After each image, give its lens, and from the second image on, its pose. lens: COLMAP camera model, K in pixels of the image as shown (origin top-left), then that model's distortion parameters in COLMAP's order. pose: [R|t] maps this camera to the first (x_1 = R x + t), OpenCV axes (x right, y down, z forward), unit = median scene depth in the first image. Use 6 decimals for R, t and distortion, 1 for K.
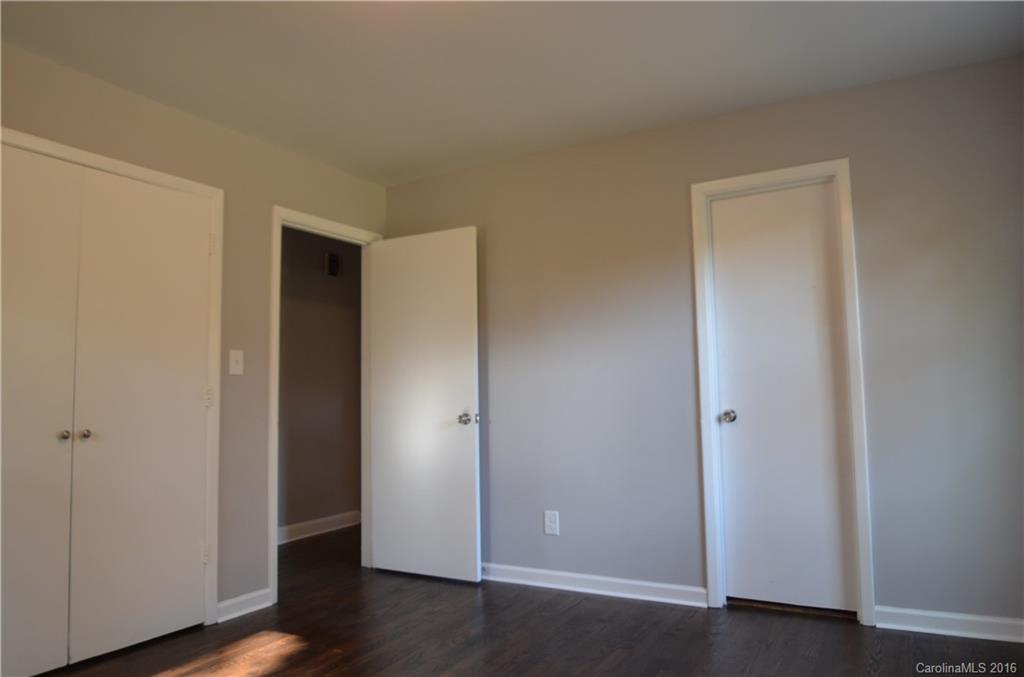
lens RADIAL K [[687.8, 0, 510.7], [0, 687.8, 342.7], [0, 0, 1]] dist [-0.042919, -0.001825]
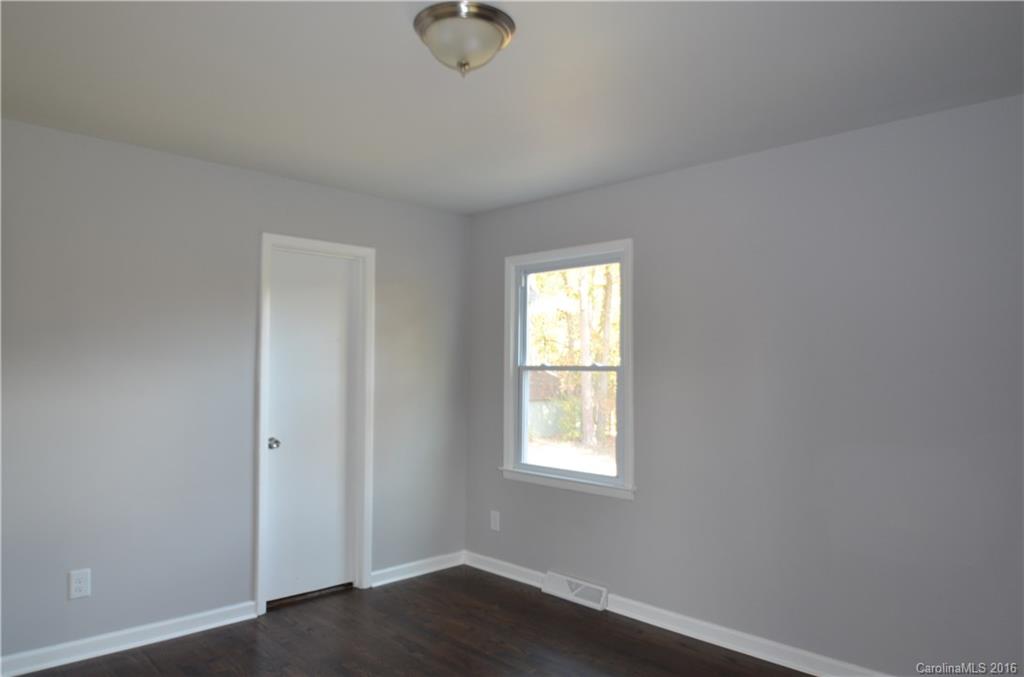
lens RADIAL K [[687.8, 0, 507.8], [0, 687.8, 334.3], [0, 0, 1]] dist [-0.042919, -0.001825]
pose [[0.262548, 0.069895, 0.962384, -0.704234], [-0.083433, 0.995282, -0.049523, -0.050664], [-0.961305, -0.067293, 0.267141, 0.339439]]
